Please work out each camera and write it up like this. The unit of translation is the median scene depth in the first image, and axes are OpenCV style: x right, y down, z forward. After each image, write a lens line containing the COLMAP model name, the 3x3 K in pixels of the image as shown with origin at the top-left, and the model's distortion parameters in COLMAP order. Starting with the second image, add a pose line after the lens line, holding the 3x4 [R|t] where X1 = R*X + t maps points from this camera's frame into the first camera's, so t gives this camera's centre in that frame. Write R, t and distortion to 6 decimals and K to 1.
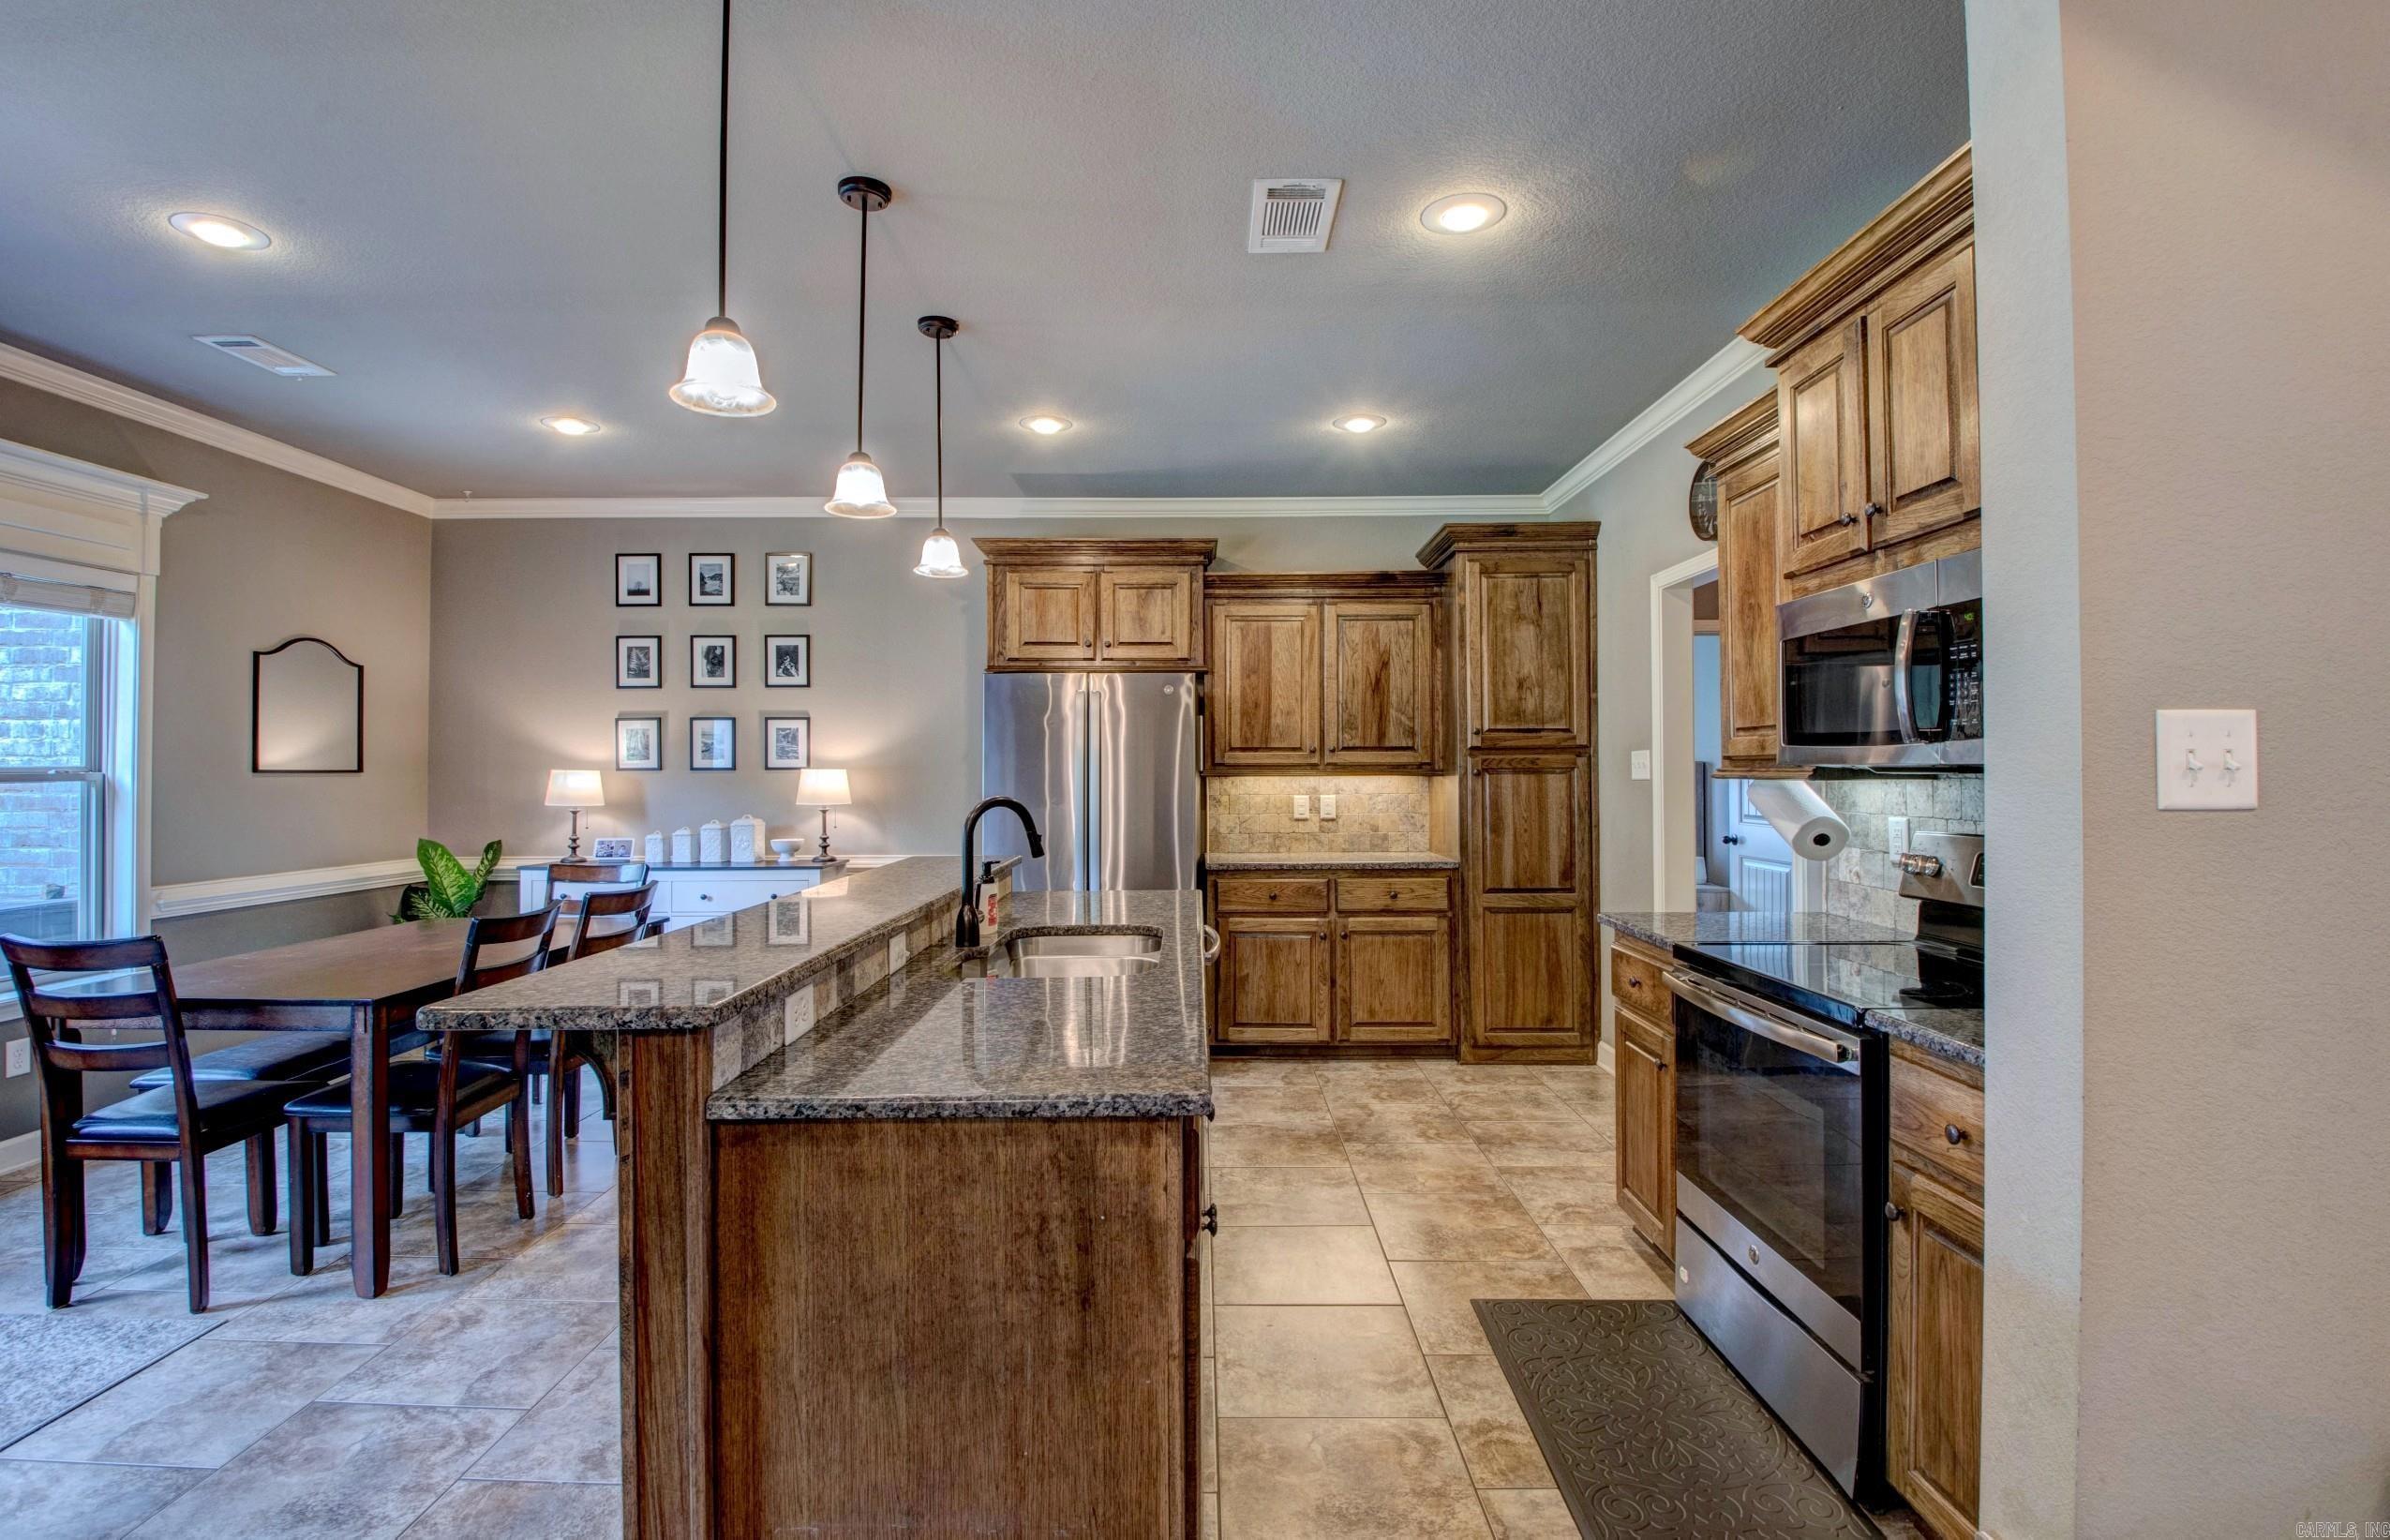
lens RADIAL K [[1106.8, 0, 1191.4], [0, 1106.8, 759.3], [0, 0, 1]] dist [0.019639, -0.031185]
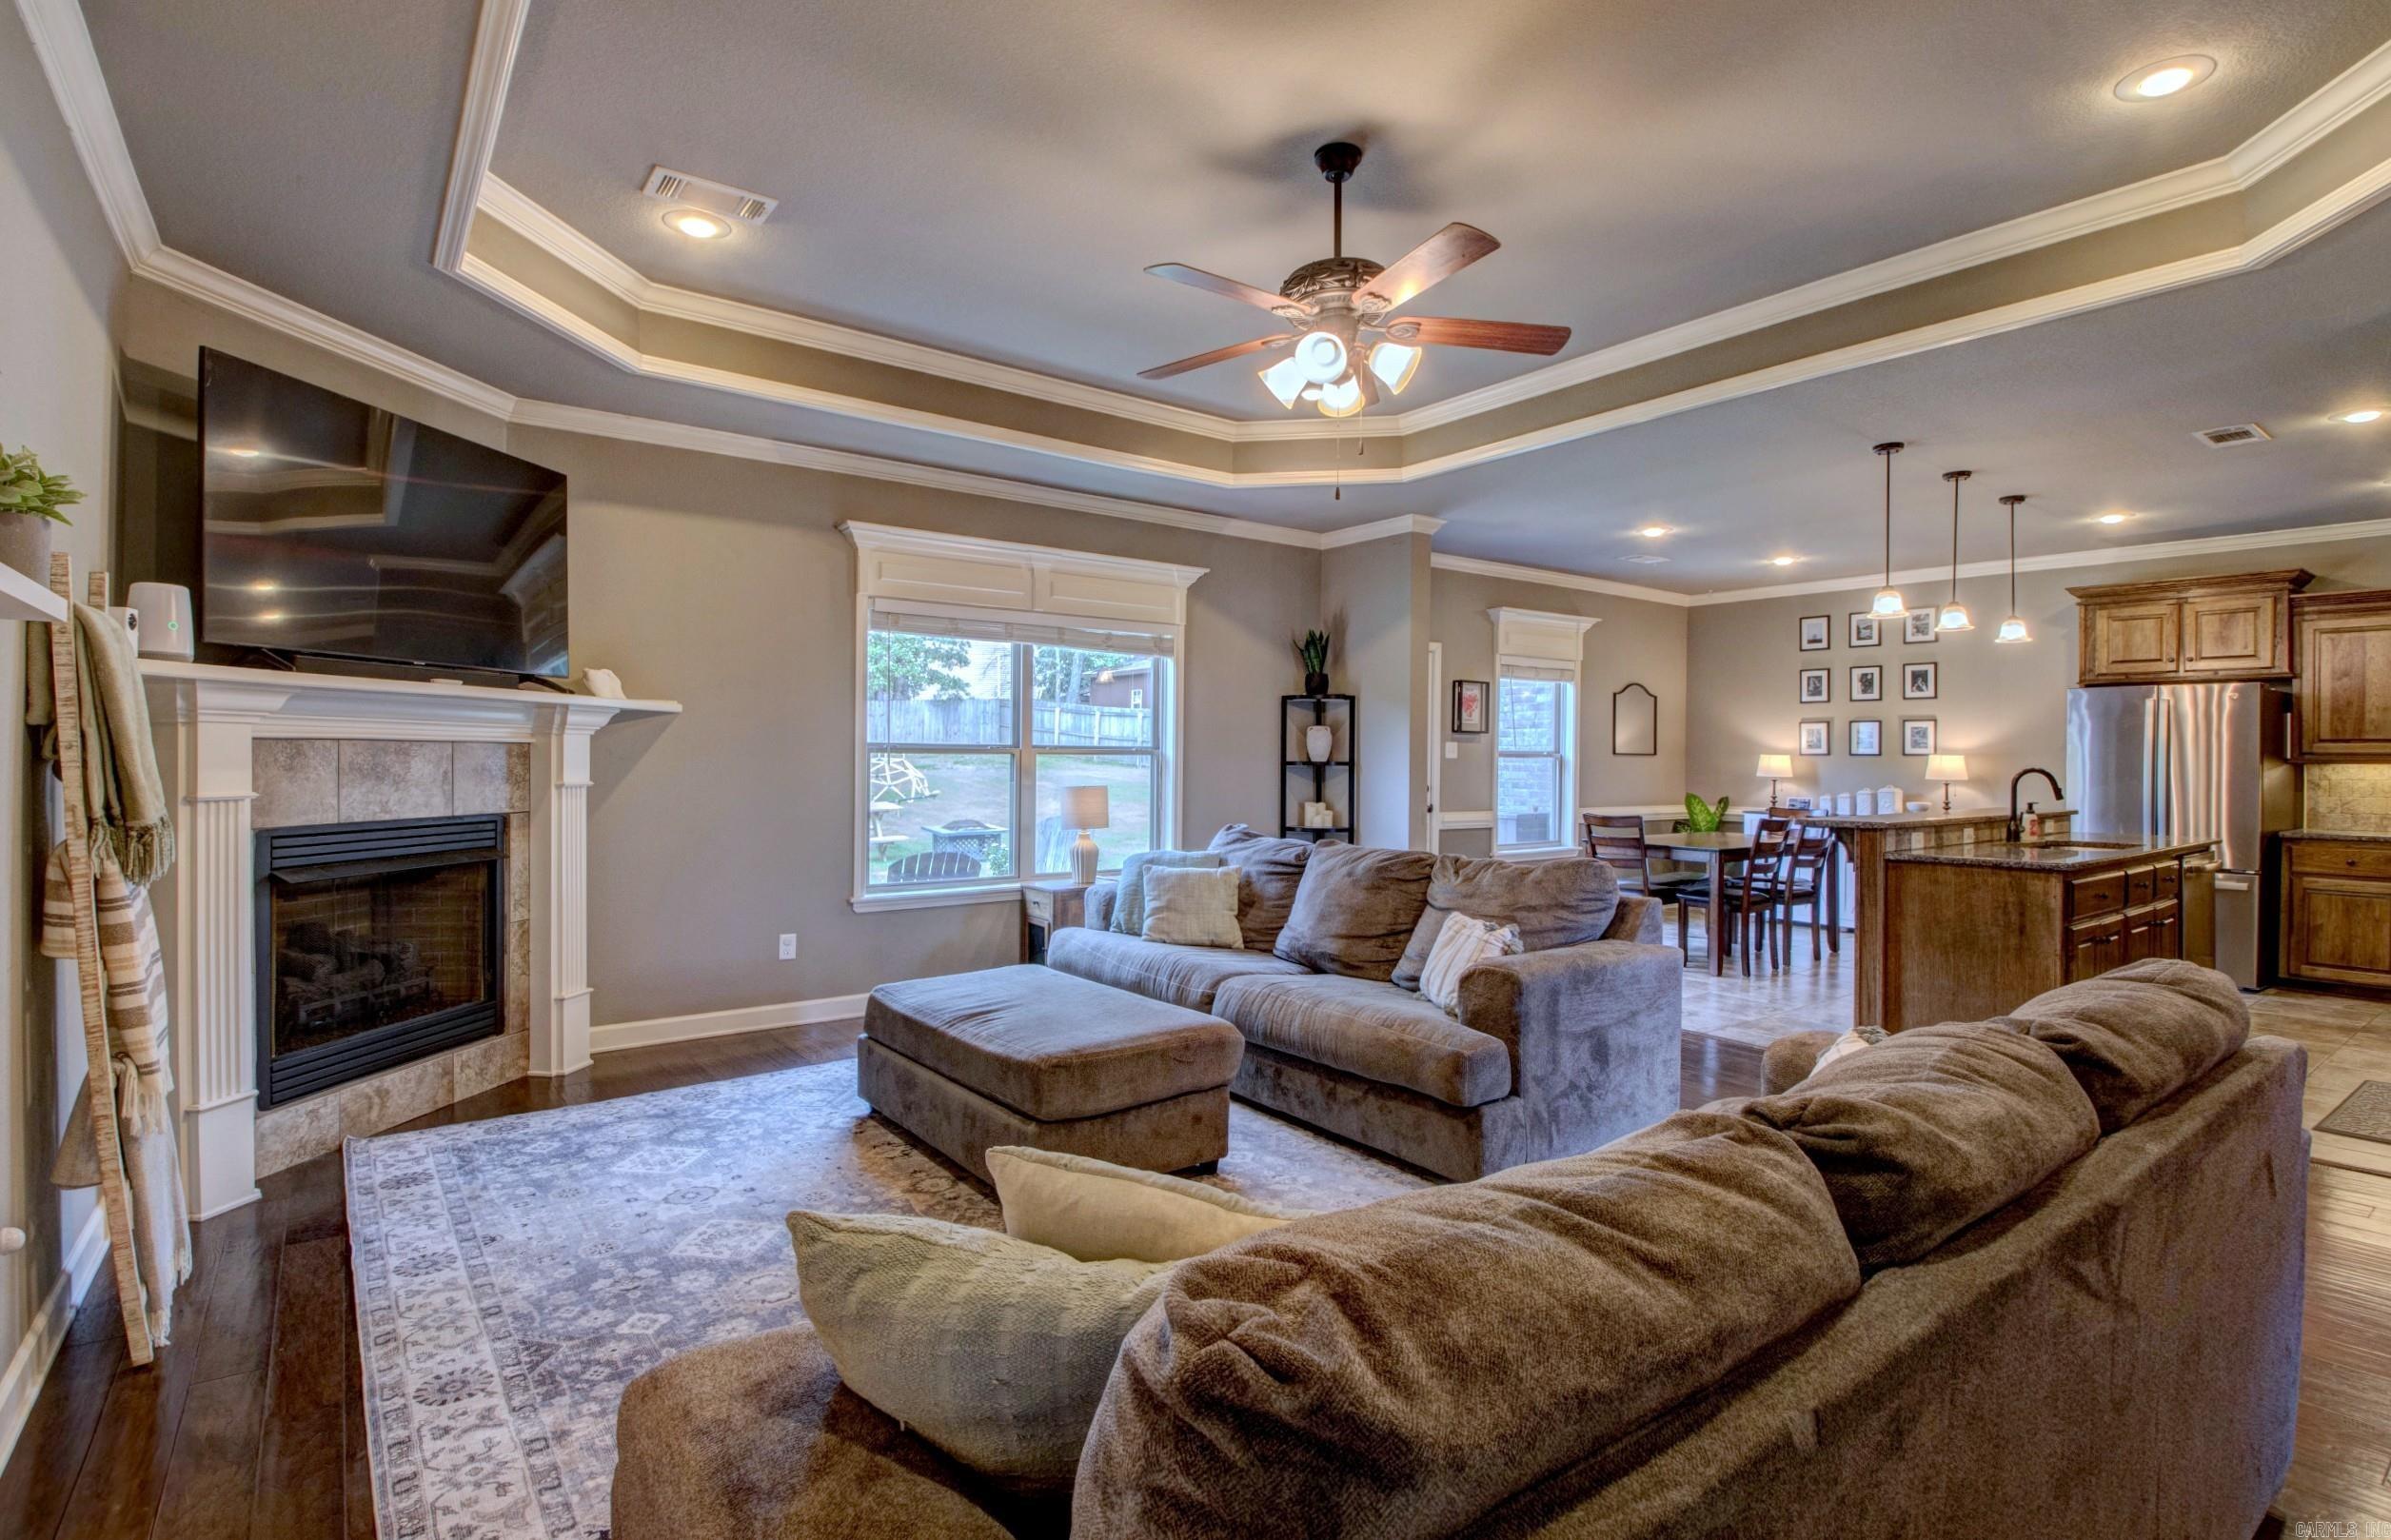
lens RADIAL K [[1136.3, 0, 1199.8], [0, 1136.3, 757.2], [0, 0, 1]] dist [0.003123, -0.018042]
pose [[0.605869, 0.008022, -0.795524, 0.281314], [-0.002816, 0.999965, 0.007939, 0.002722], [0.795560, -0.002570, 0.605870, -0.740499]]
